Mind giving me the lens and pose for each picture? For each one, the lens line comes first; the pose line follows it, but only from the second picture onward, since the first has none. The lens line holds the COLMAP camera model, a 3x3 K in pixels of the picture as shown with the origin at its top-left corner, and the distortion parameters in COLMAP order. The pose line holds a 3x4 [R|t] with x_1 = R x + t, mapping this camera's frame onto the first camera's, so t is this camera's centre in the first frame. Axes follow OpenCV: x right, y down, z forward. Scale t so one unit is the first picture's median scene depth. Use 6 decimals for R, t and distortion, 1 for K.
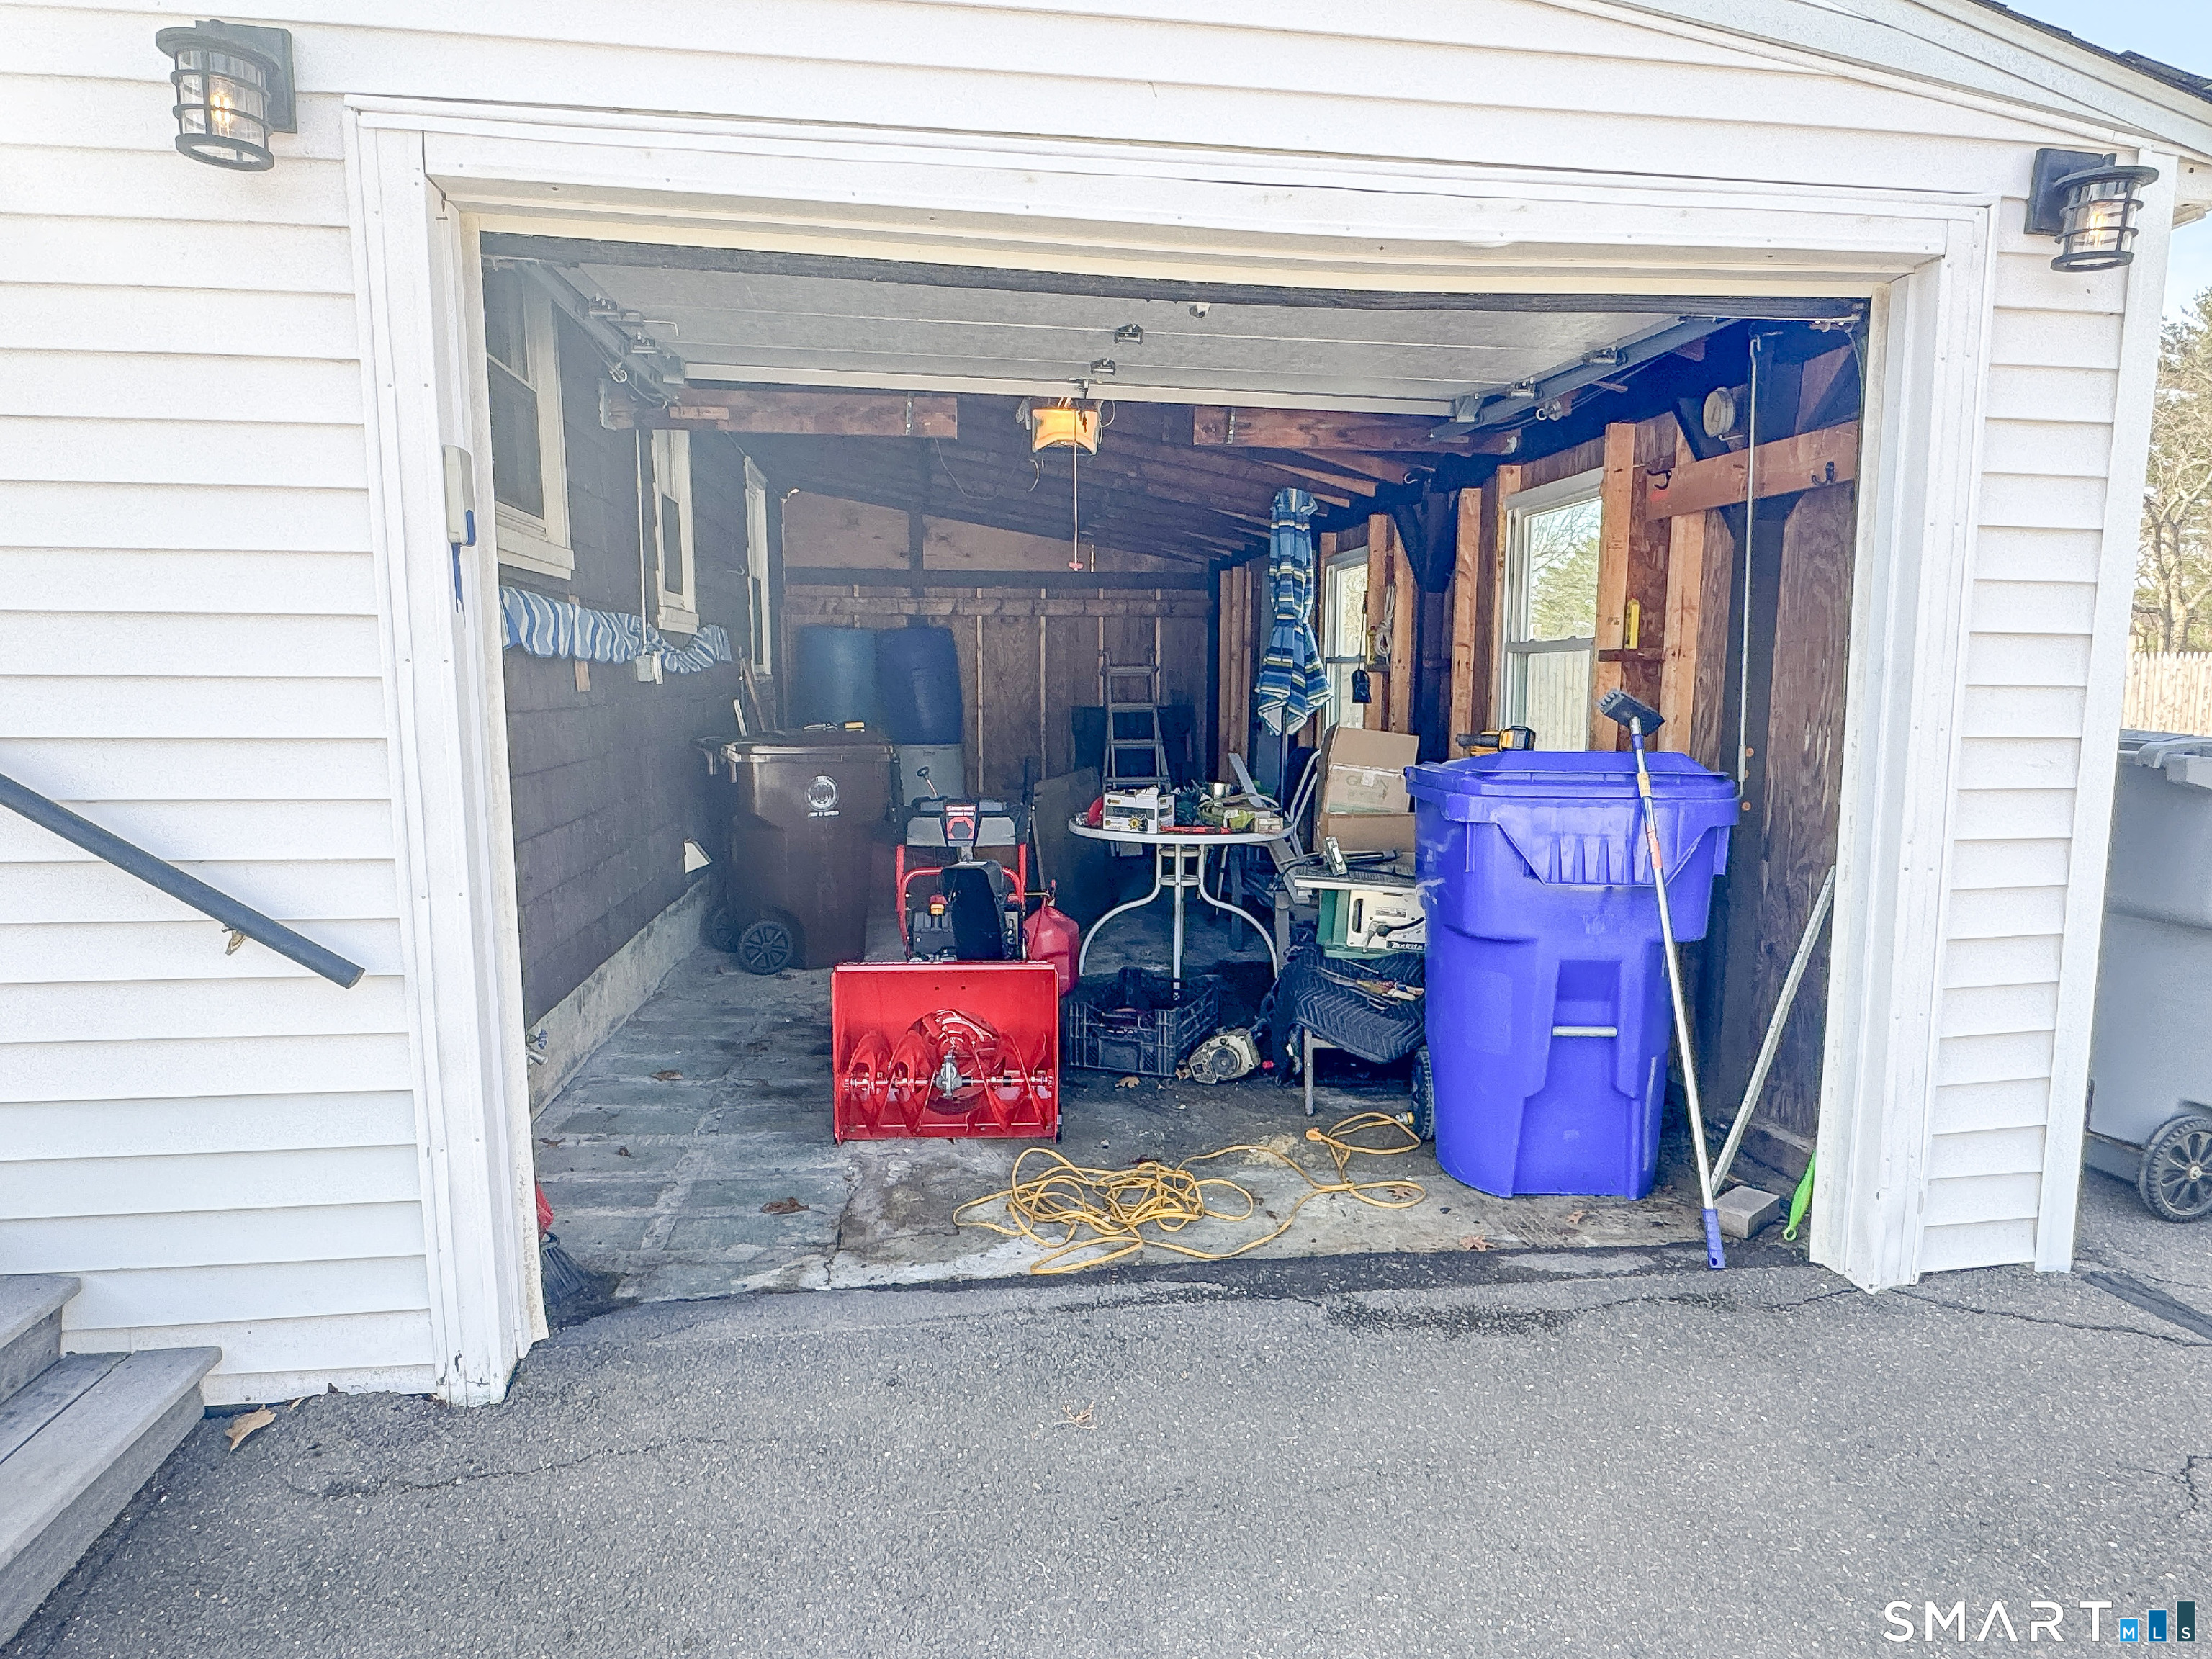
lens RADIAL K [[1300.7, 0, 1106.6], [0, 1300.7, 825.4], [0, 0, 1]] dist [-0.000451, -0.000546]
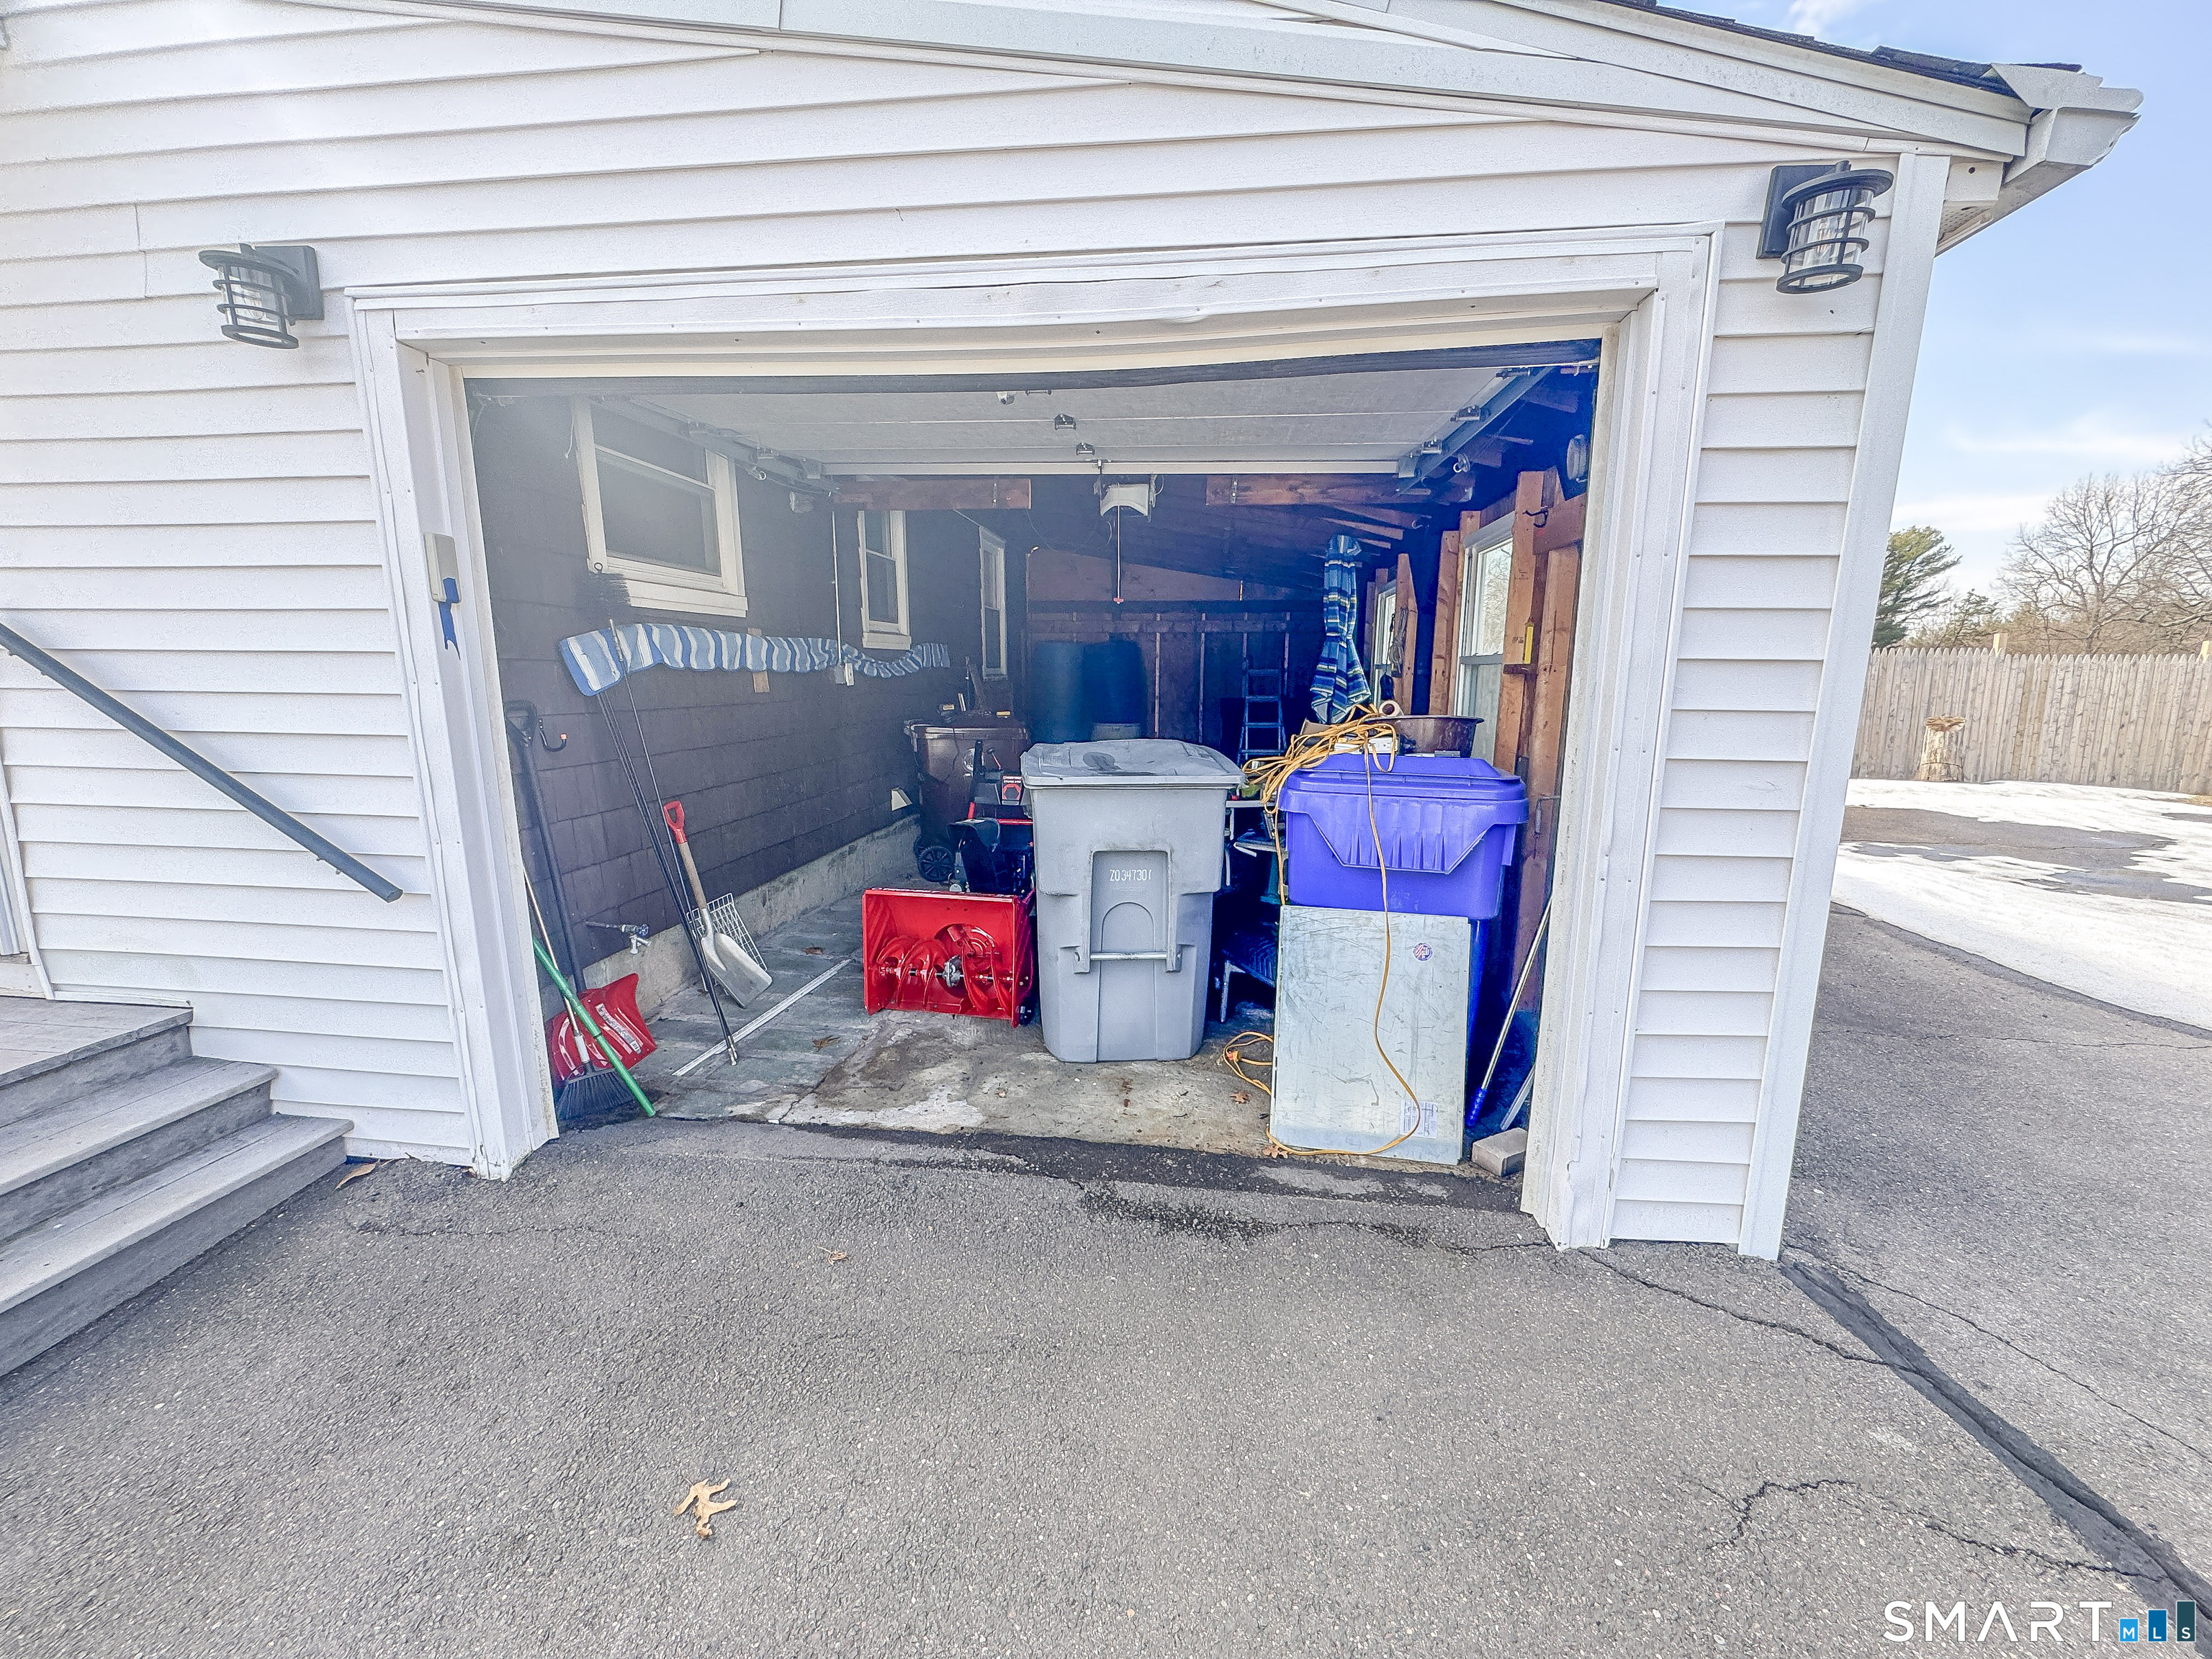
lens RADIAL K [[876.5, 0, 1110.0], [0, 876.5, 821.7], [0, 0, 1]] dist [-0.001385, -0.000155]
pose [[0.967976, 0.044723, -0.247029, 0.359905], [-0.030679, 0.997702, 0.060415, -0.041636], [0.249163, -0.050902, 0.967123, 0.176567]]
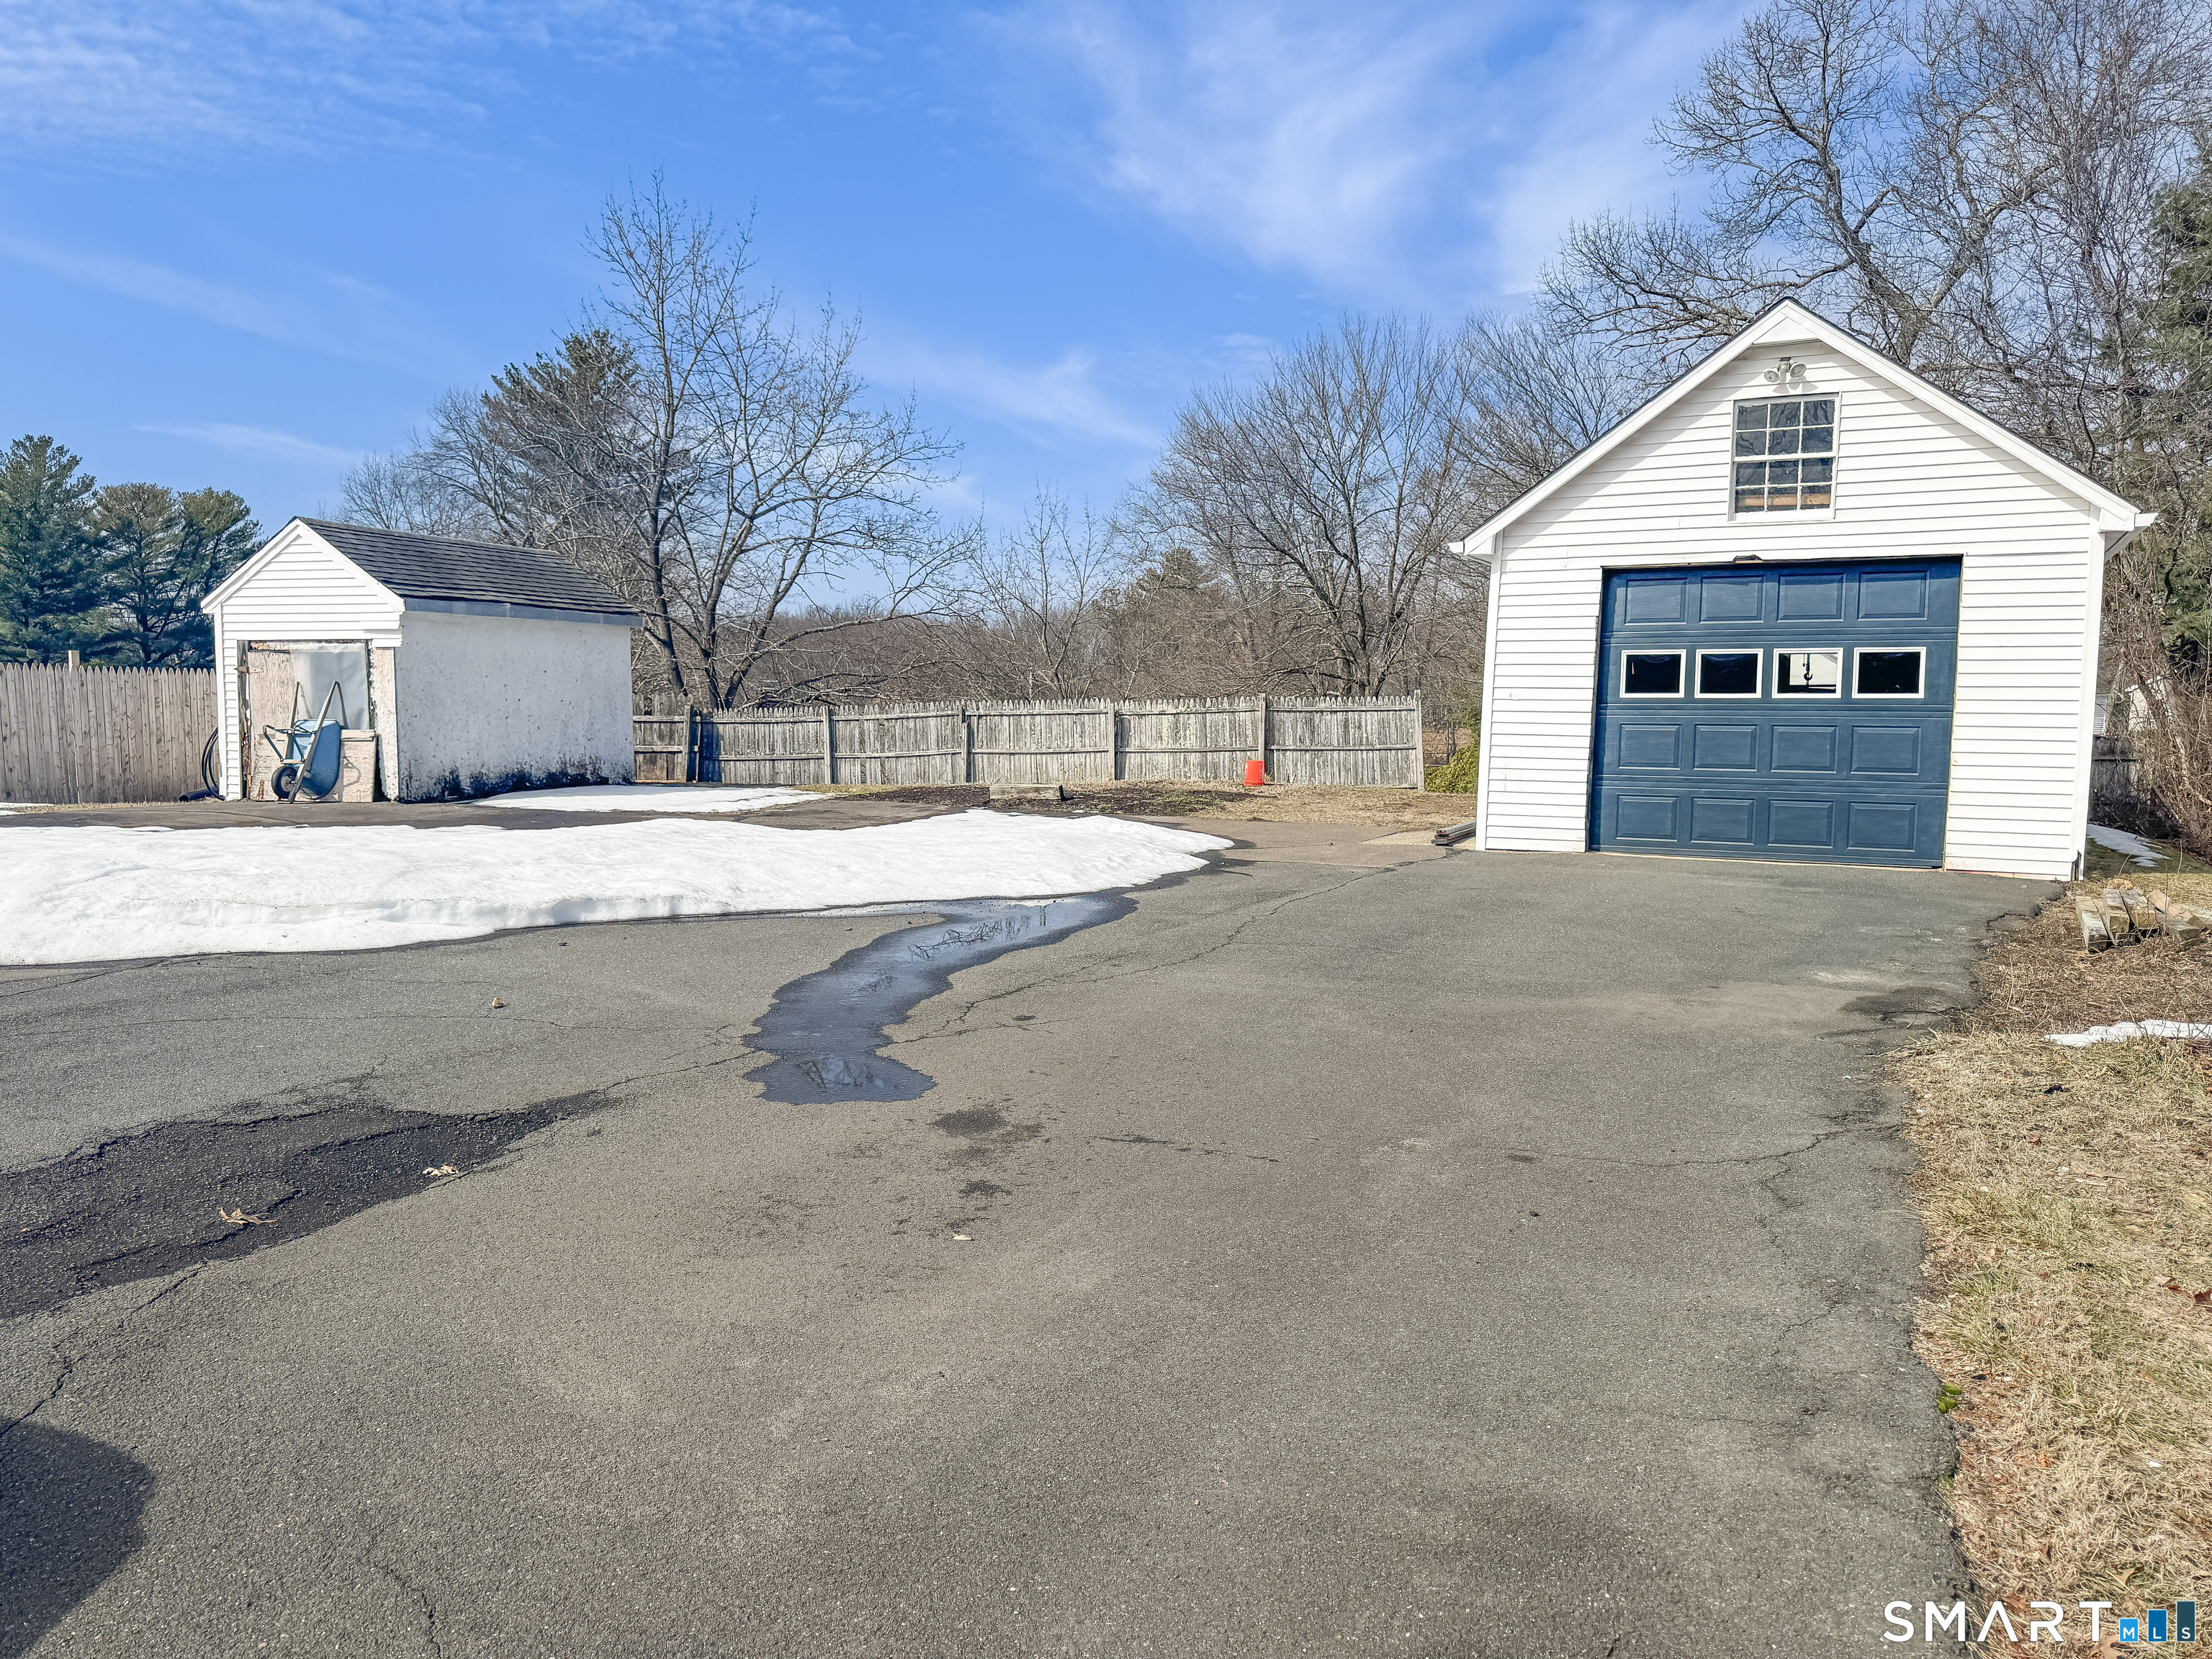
lens RADIAL K [[1548.9, 0, 1099.1], [0, 1548.9, 845.6], [0, 0, 1]] dist [0.058786, -0.076707]
pose [[0.596378, -0.071101, 0.799549, 1.235799], [0.086420, 0.995967, 0.024107, 0.332012], [-0.798038, 0.054720, 0.600117, -2.589184]]
